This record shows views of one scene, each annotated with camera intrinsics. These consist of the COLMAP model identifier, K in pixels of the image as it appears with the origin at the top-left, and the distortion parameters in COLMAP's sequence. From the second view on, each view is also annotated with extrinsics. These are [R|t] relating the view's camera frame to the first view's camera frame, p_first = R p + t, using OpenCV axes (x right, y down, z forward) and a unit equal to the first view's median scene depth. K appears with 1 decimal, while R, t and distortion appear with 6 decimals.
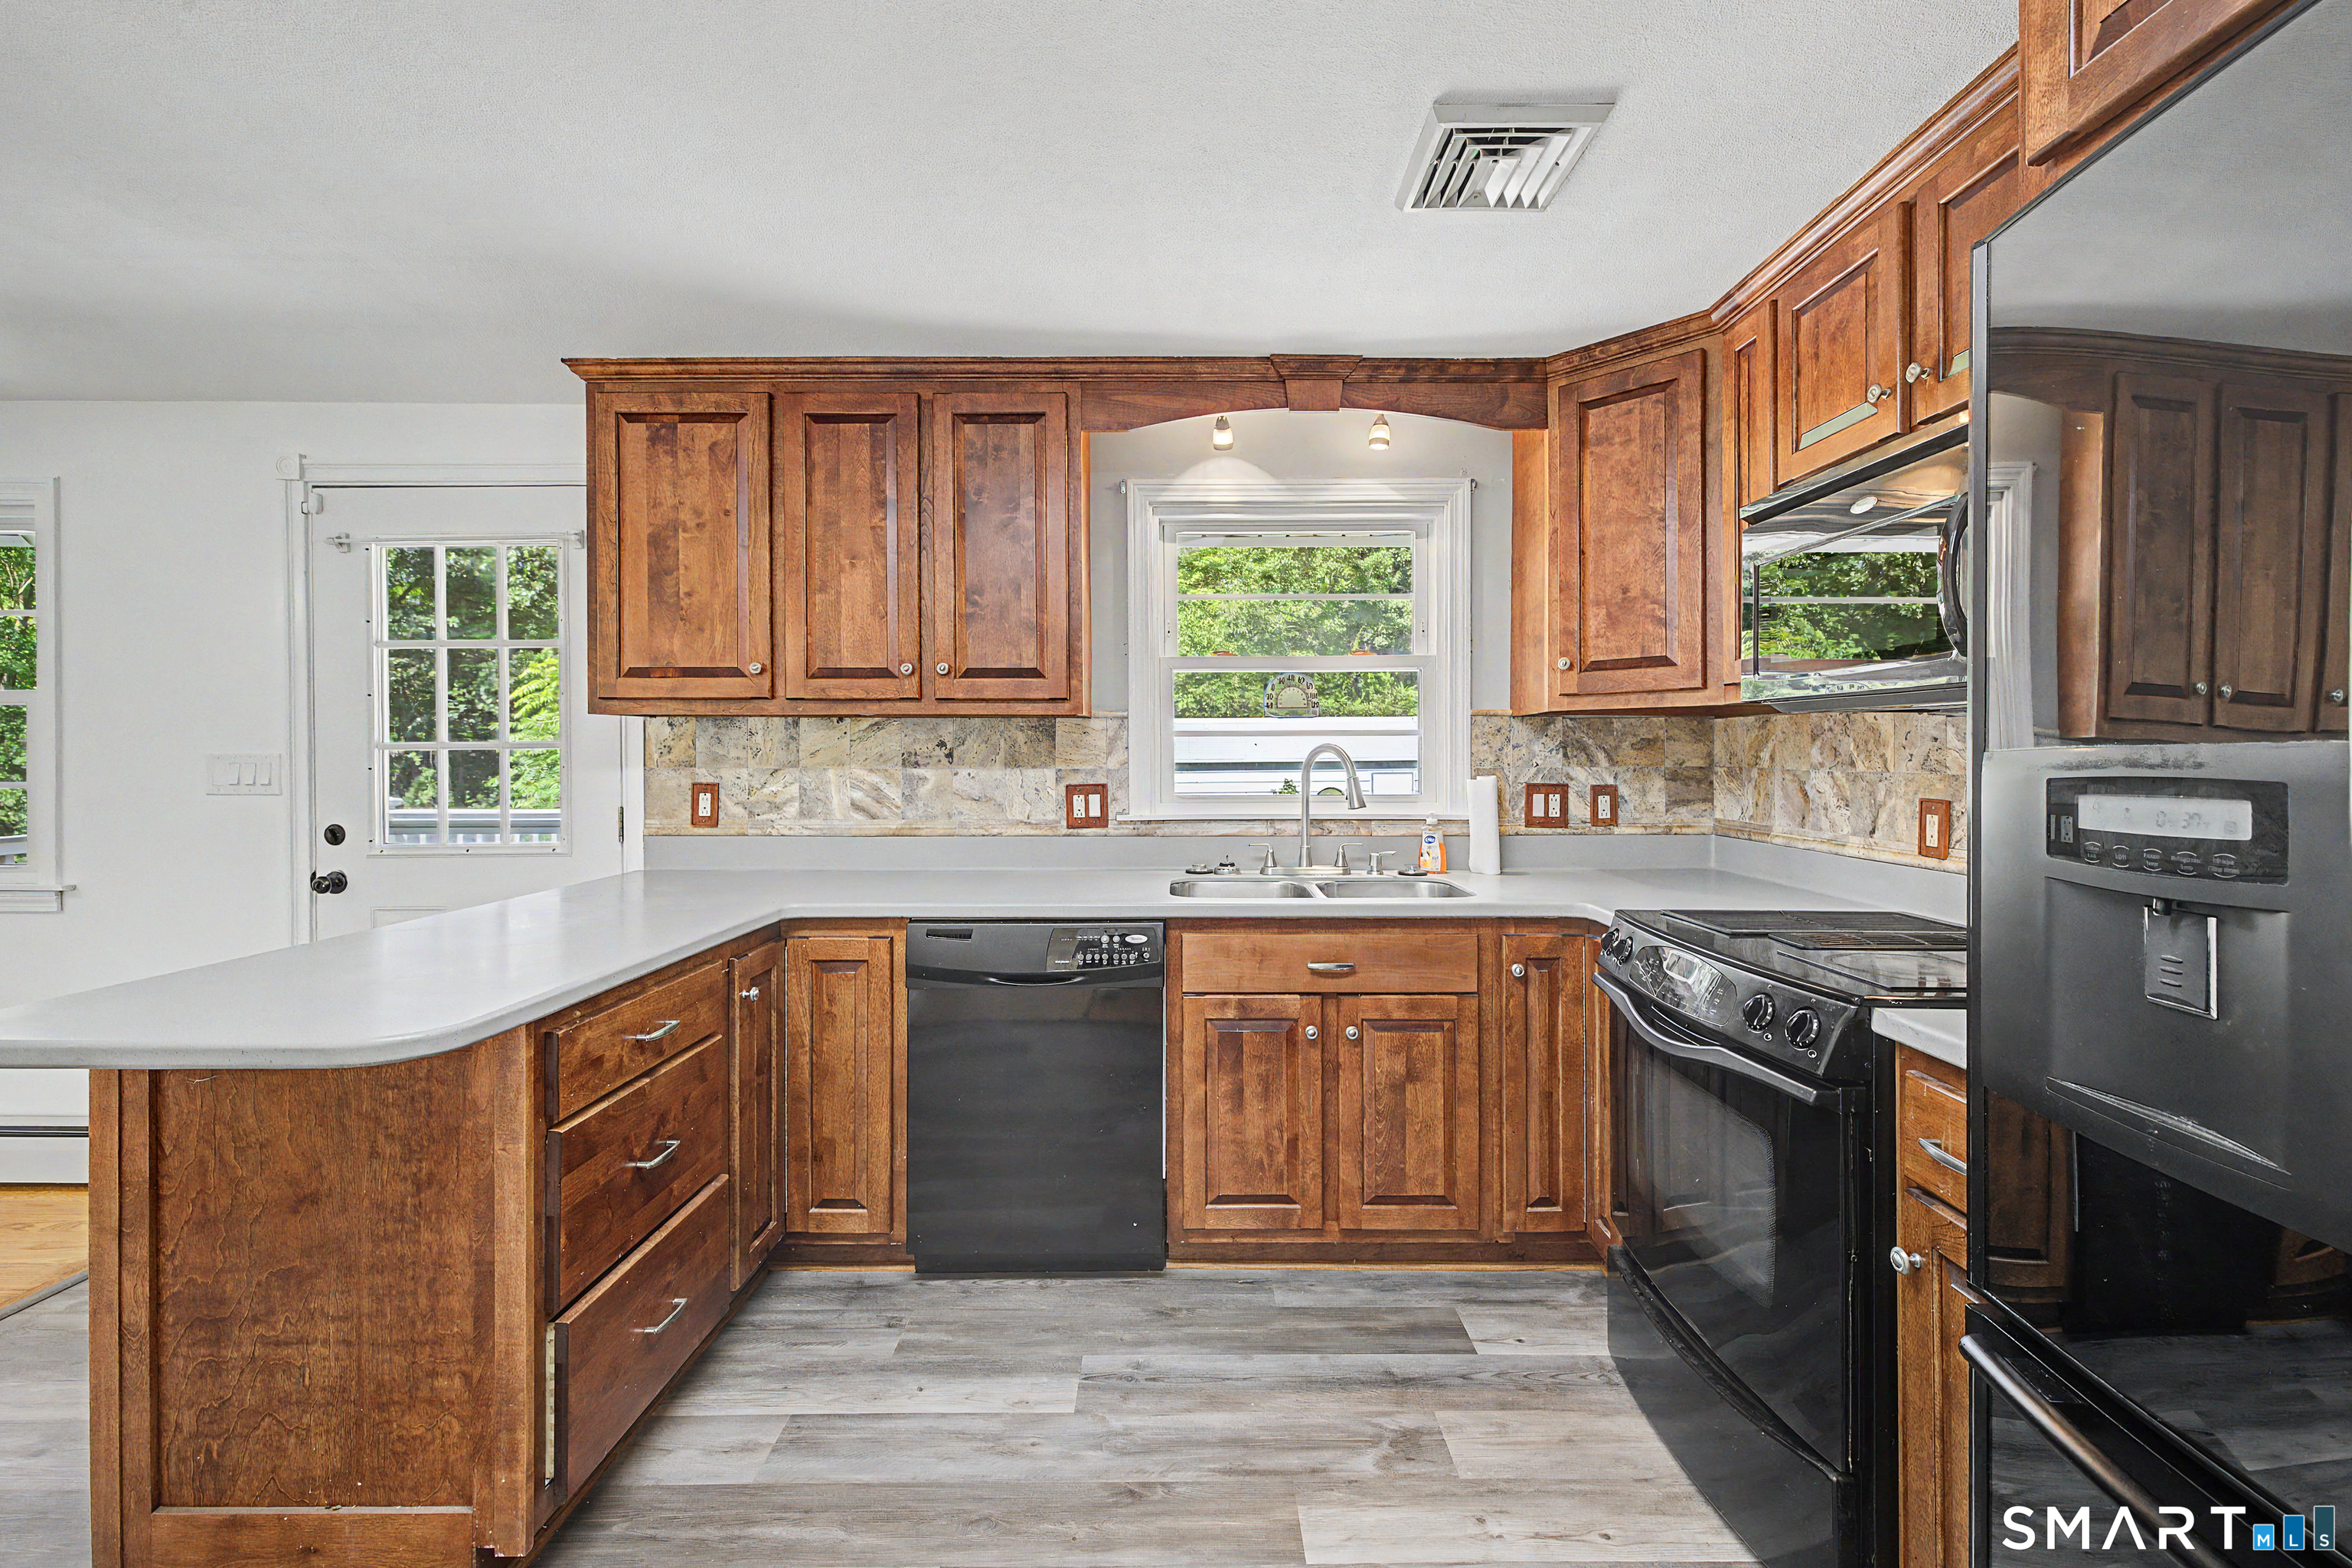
lens RADIAL K [[1004.5, 0, 1162.0], [0, 1004.5, 753.9], [0, 0, 1]] dist [0.000537, -0.000122]
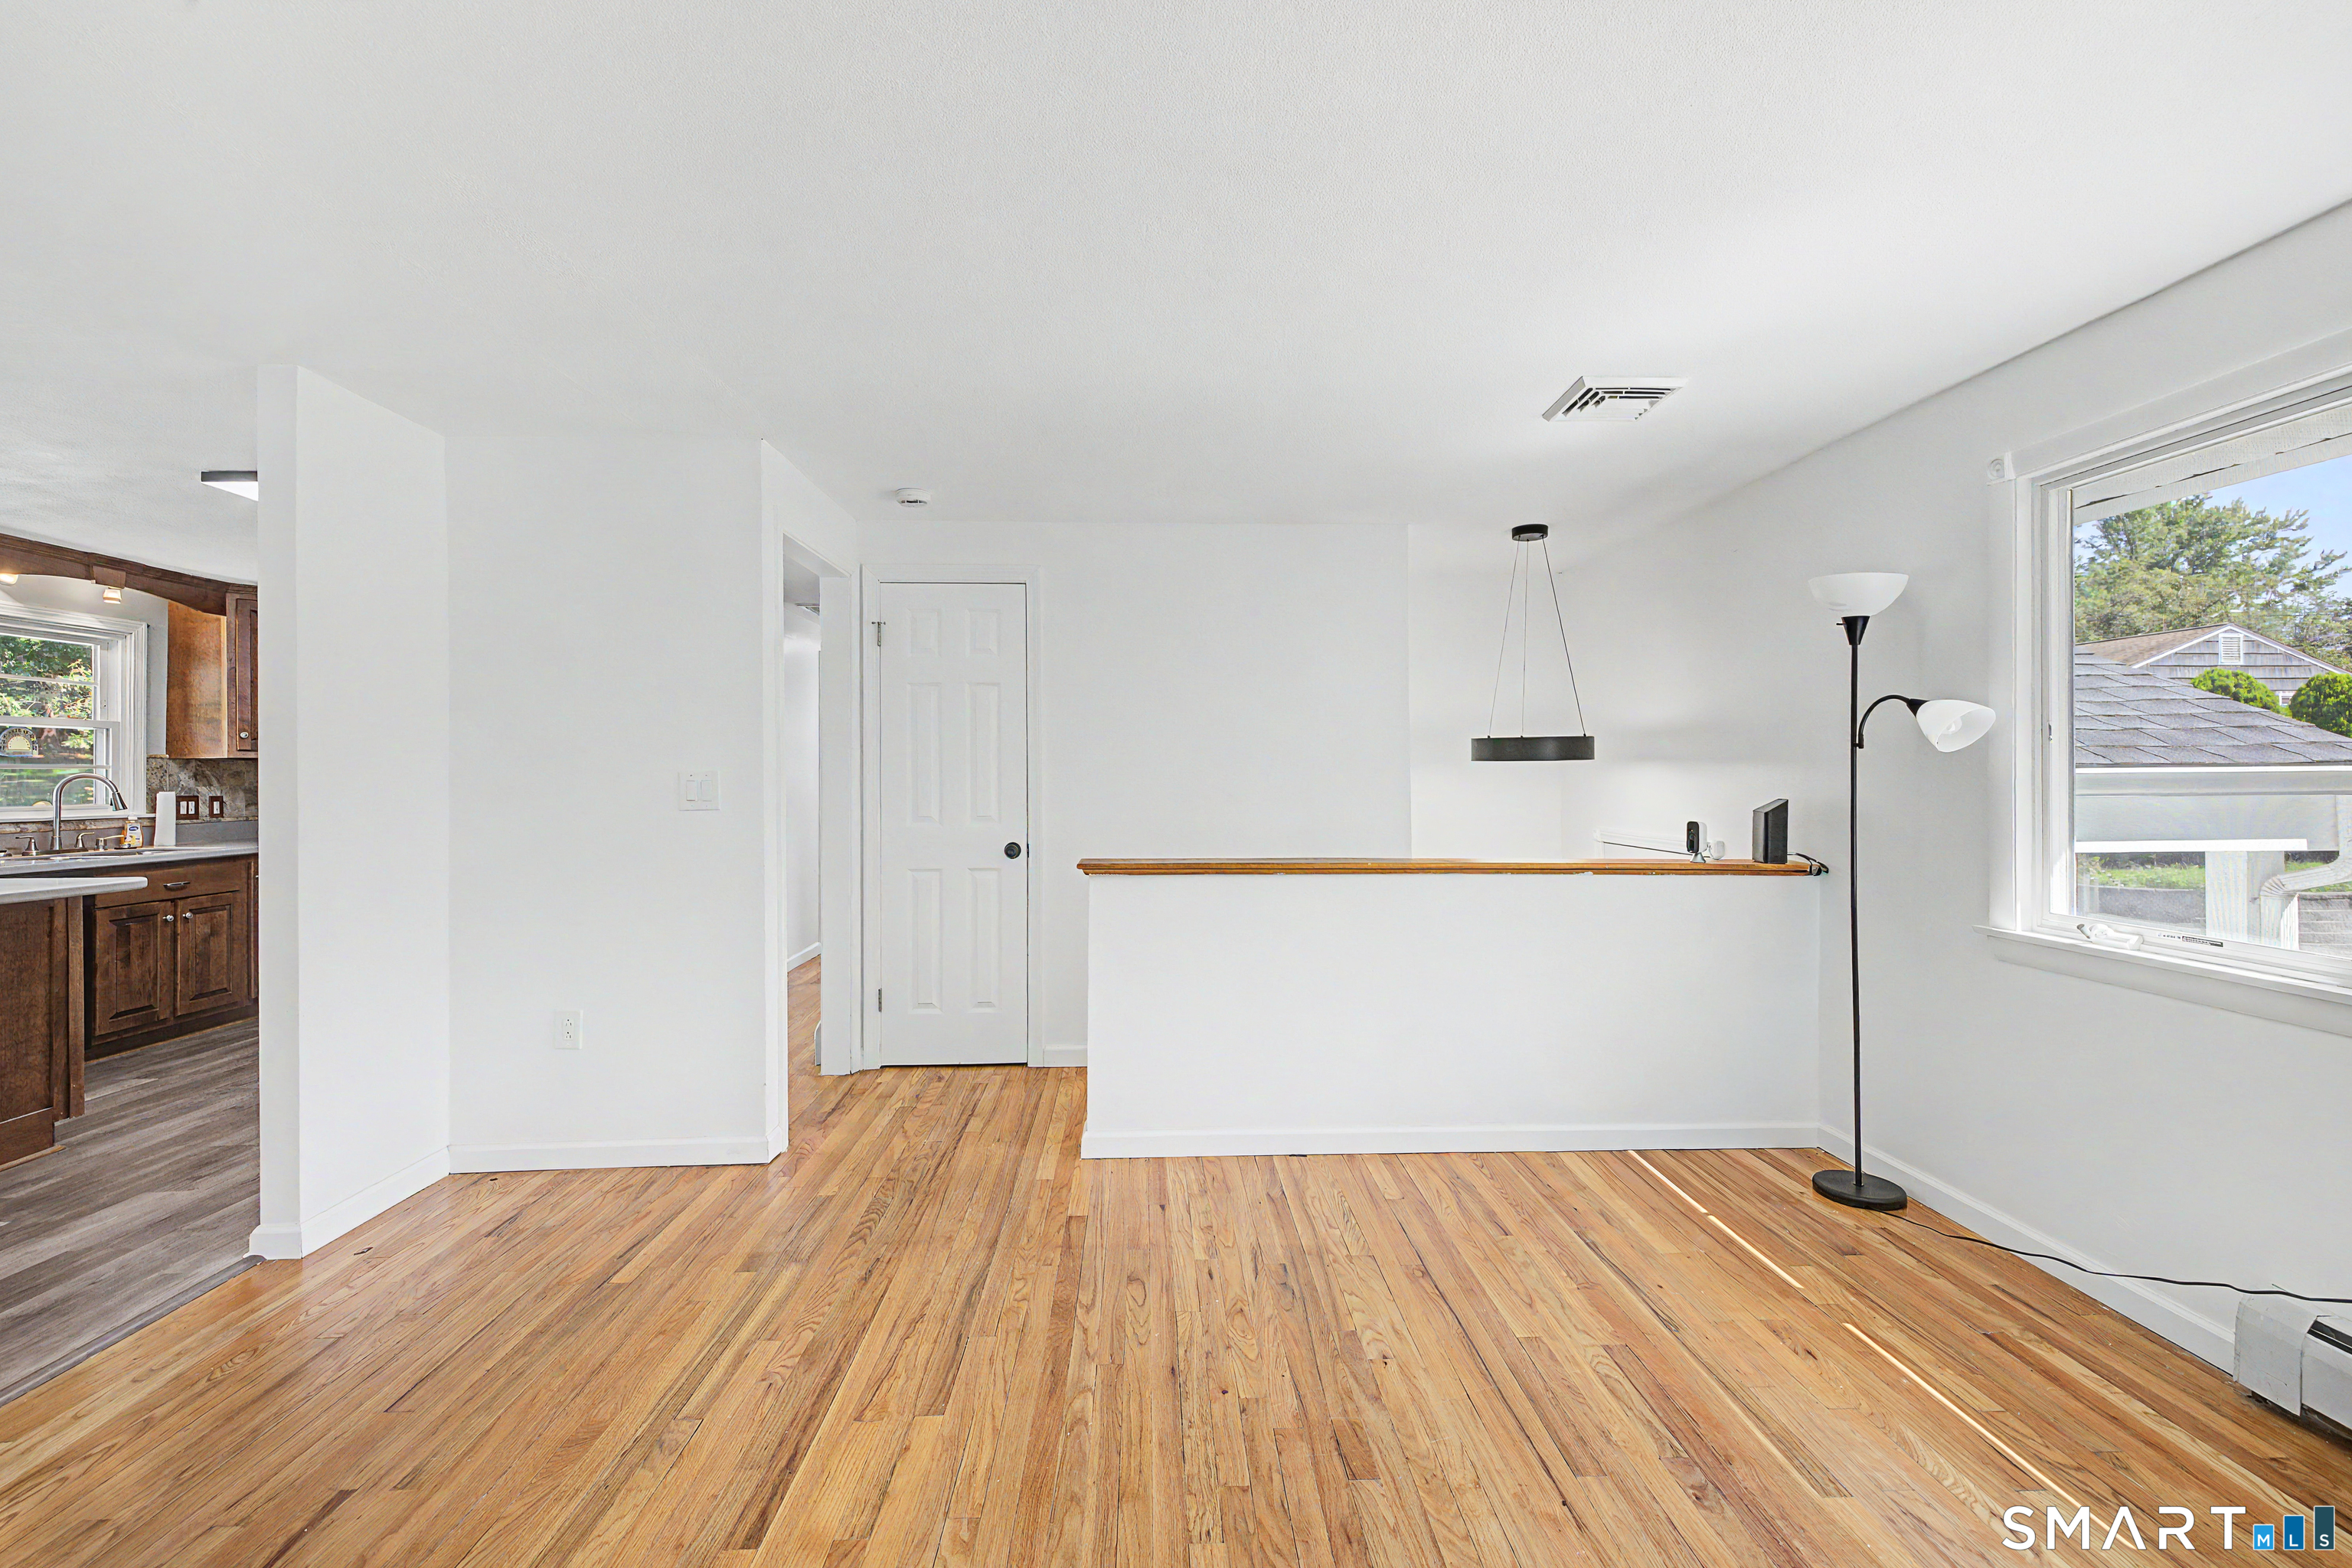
lens RADIAL K [[998.2, 0, 1203.1], [0, 998.2, 770.2], [0, 0, 1]] dist [0.002110, -0.000209]
pose [[-0.063984, 0.008169, 0.997917, -1.772255], [0.007665, 0.999941, -0.007694, 0.012722], [-0.997921, 0.007157, -0.064043, -0.832511]]
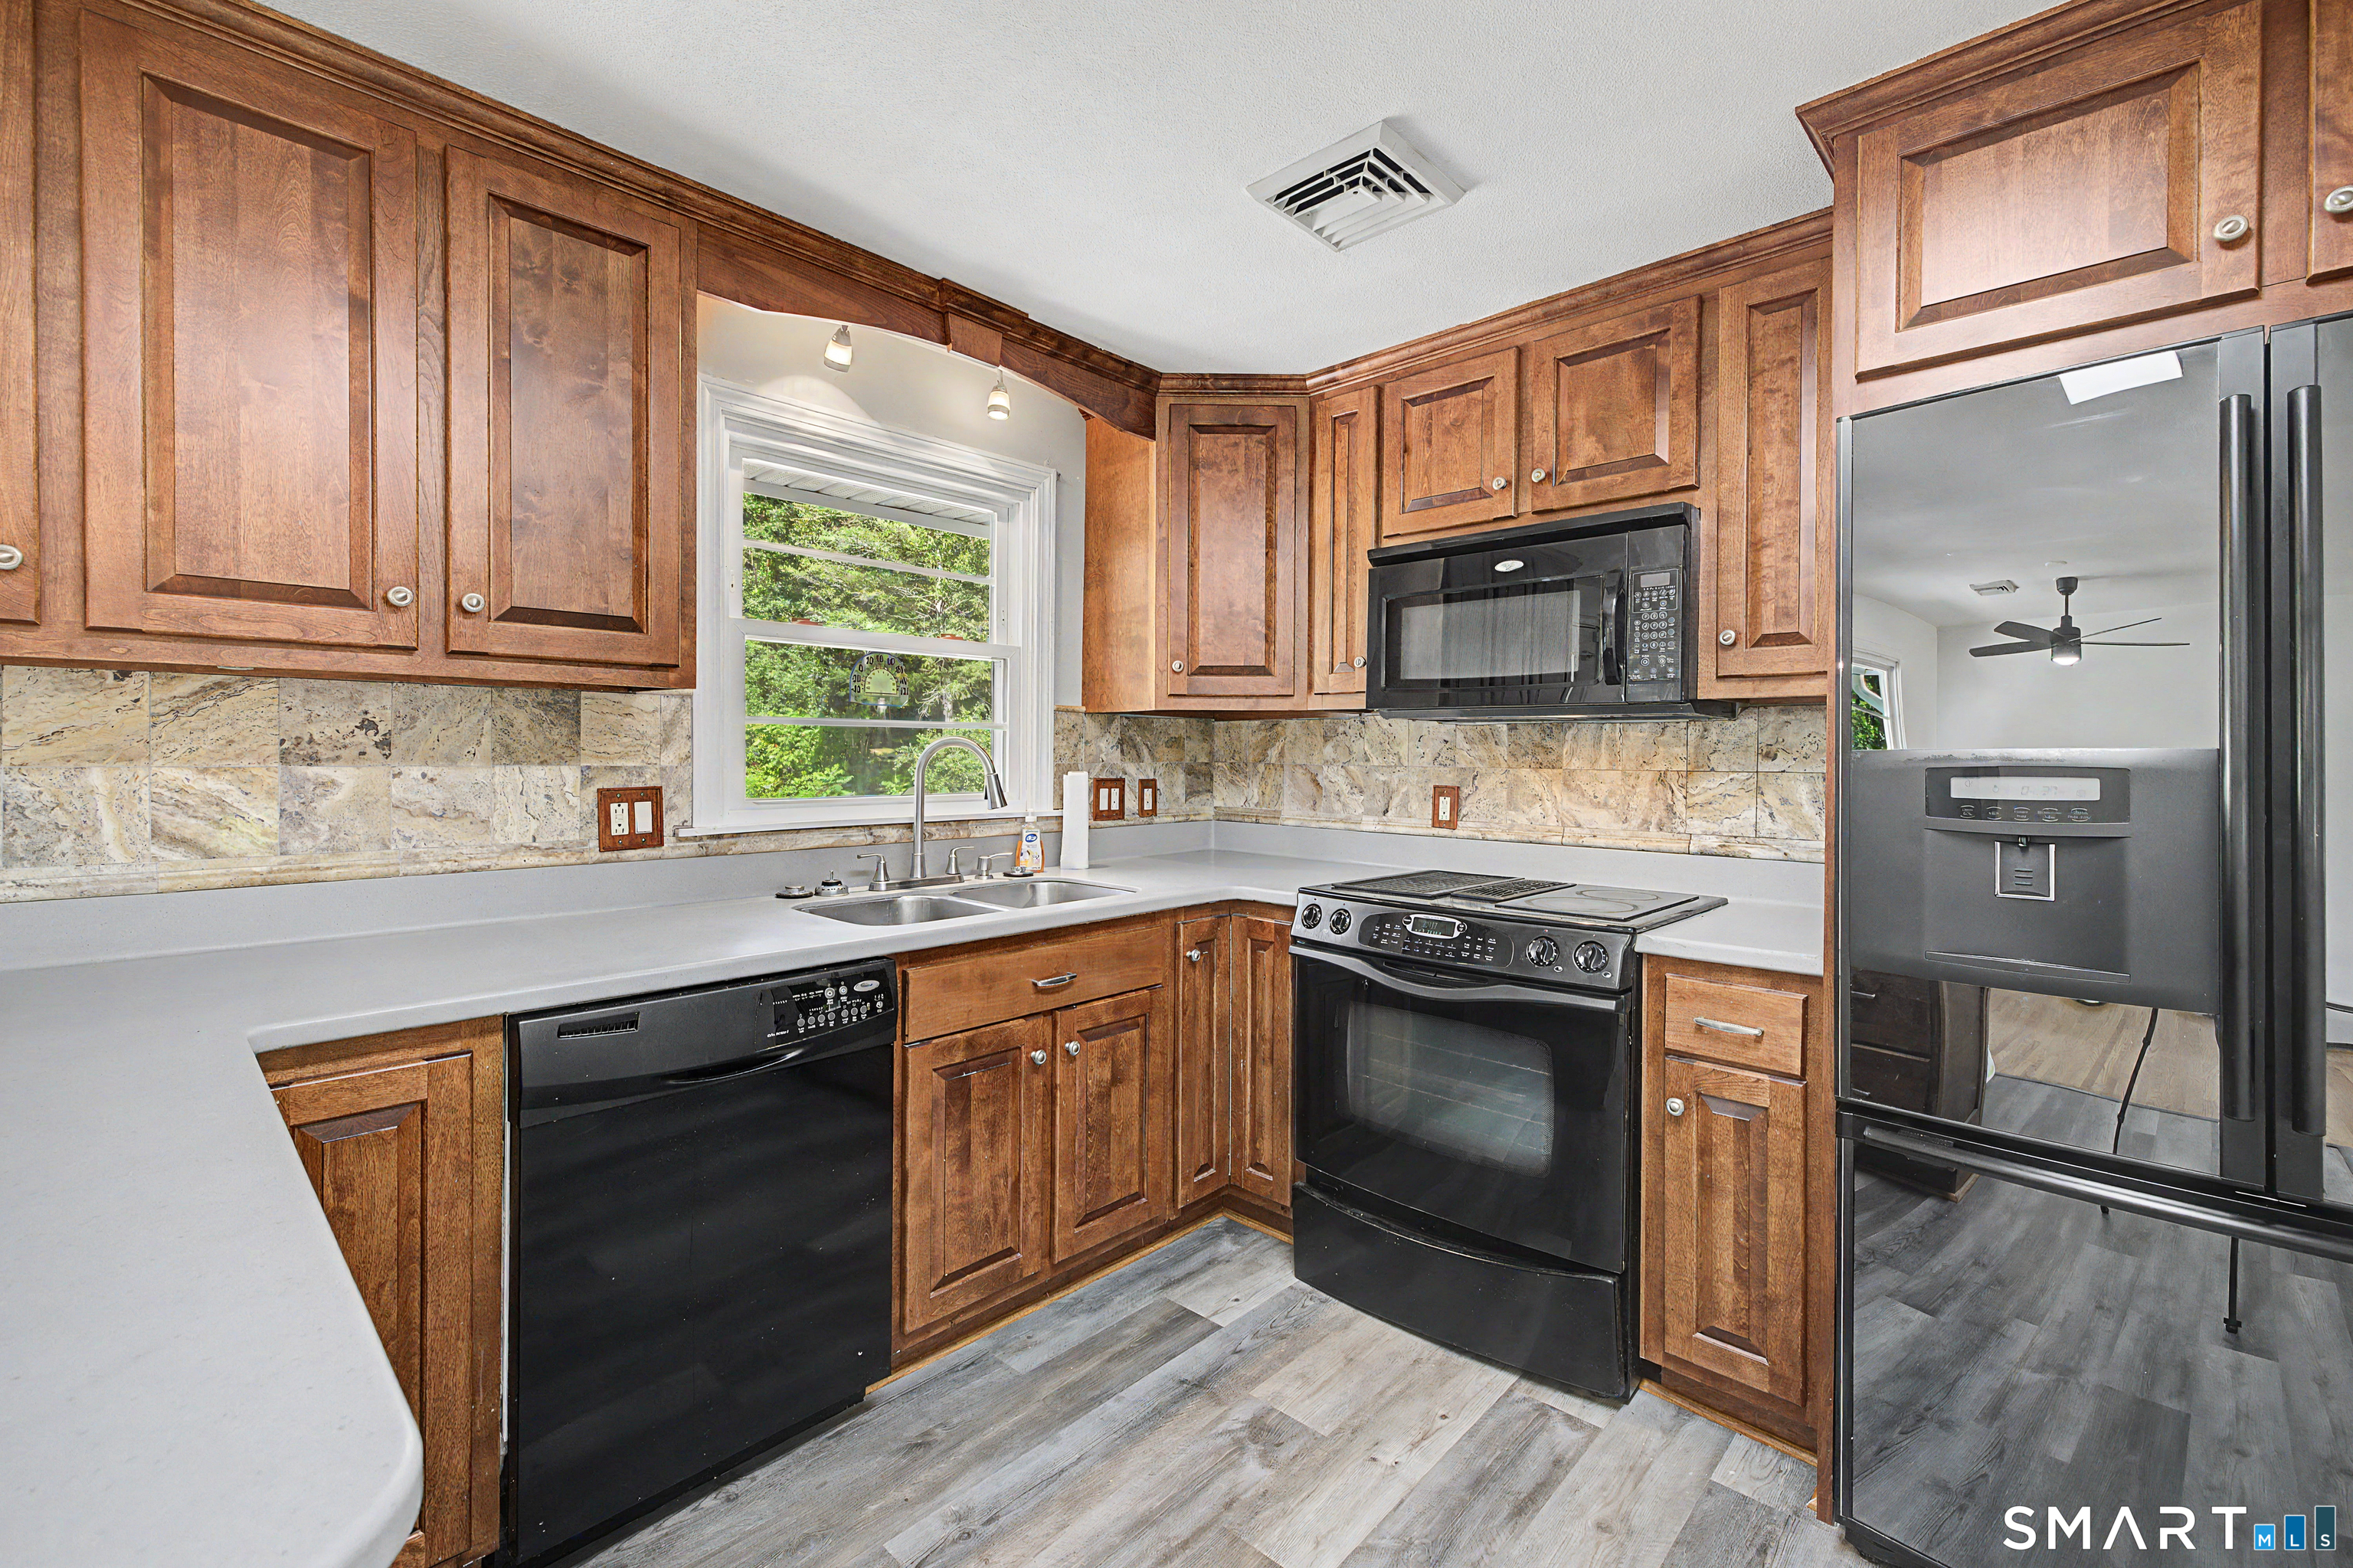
lens RADIAL K [[1008.8, 0, 1178.0], [0, 1008.8, 766.7], [0, 0, 1]] dist [0.000933, -0.000296]
pose [[0.678479, -0.004079, 0.734608, -0.387213], [-0.007672, 0.999891, 0.012637, 0.004015], [-0.734580, -0.014210, 0.678374, 0.269038]]
